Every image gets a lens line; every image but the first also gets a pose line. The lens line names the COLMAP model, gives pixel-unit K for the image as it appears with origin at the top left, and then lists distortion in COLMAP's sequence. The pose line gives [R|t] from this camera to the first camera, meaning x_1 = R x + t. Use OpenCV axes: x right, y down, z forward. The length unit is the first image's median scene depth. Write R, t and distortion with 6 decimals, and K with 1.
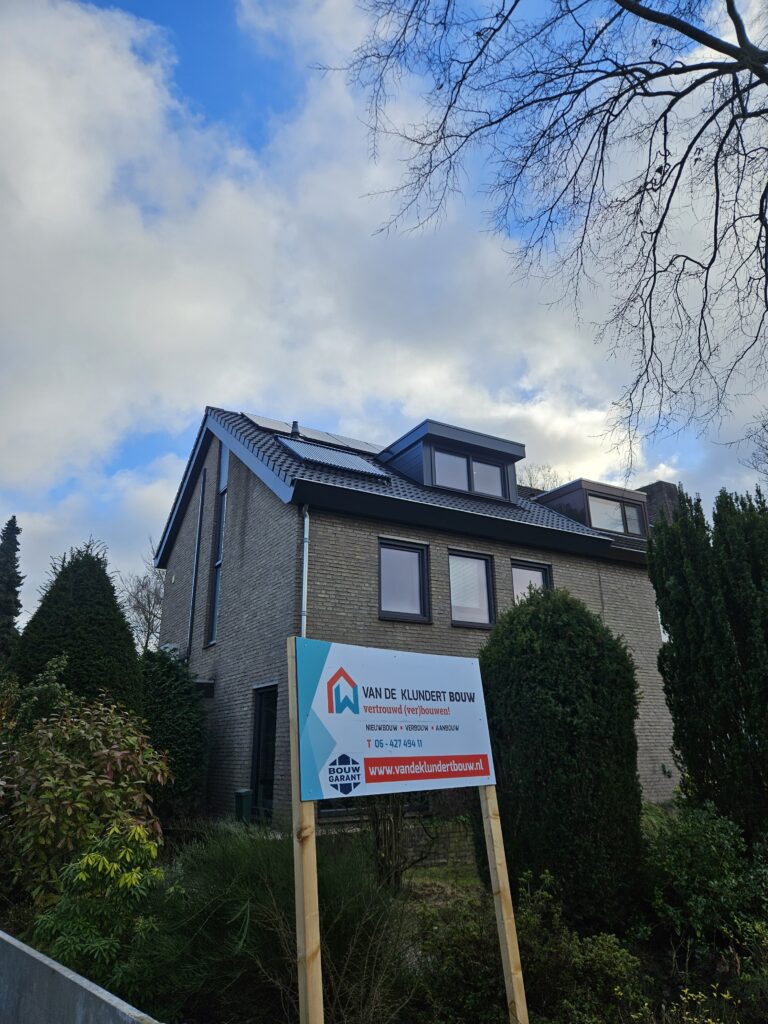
lens RADIAL K [[670.8, 0, 387.7], [0, 670.8, 525.8], [0, 0, 1]] dist [0.072628, -0.055751]
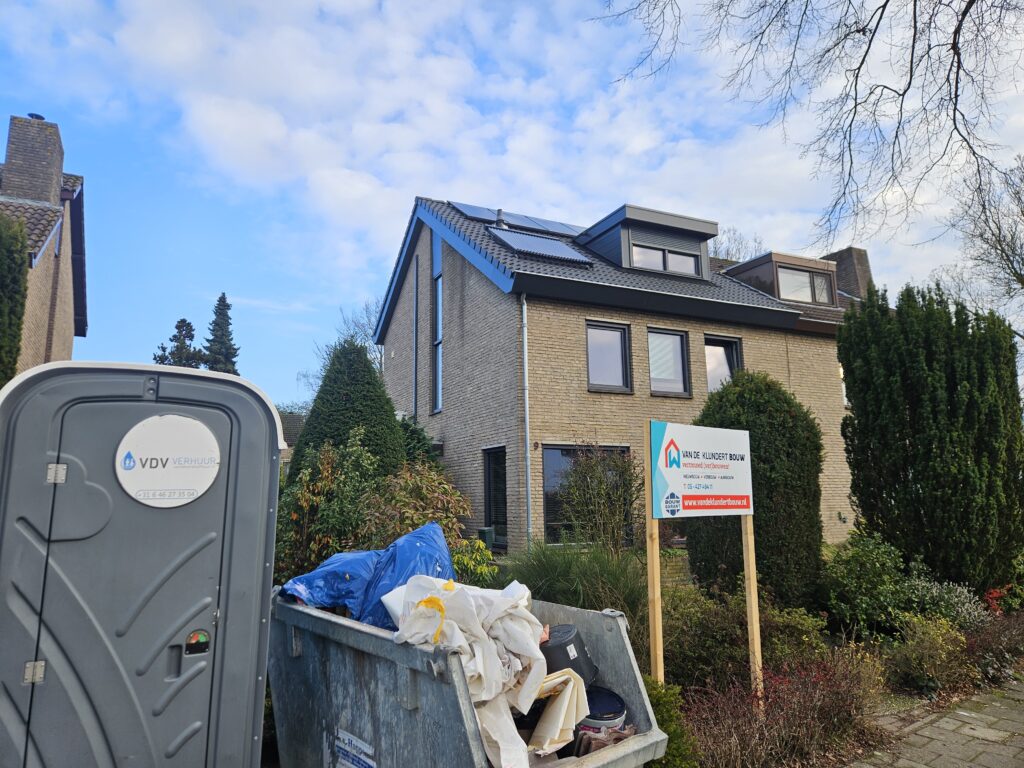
lens RADIAL K [[679.6, 0, 485.7], [0, 679.6, 387.6], [0, 0, 1]] dist [0.076219, -0.068301]
pose [[0.995068, -0.014340, -0.098151, -0.071933], [0.029067, 0.988212, 0.150309, -0.047899], [0.094838, -0.152420, 0.983755, -0.169059]]
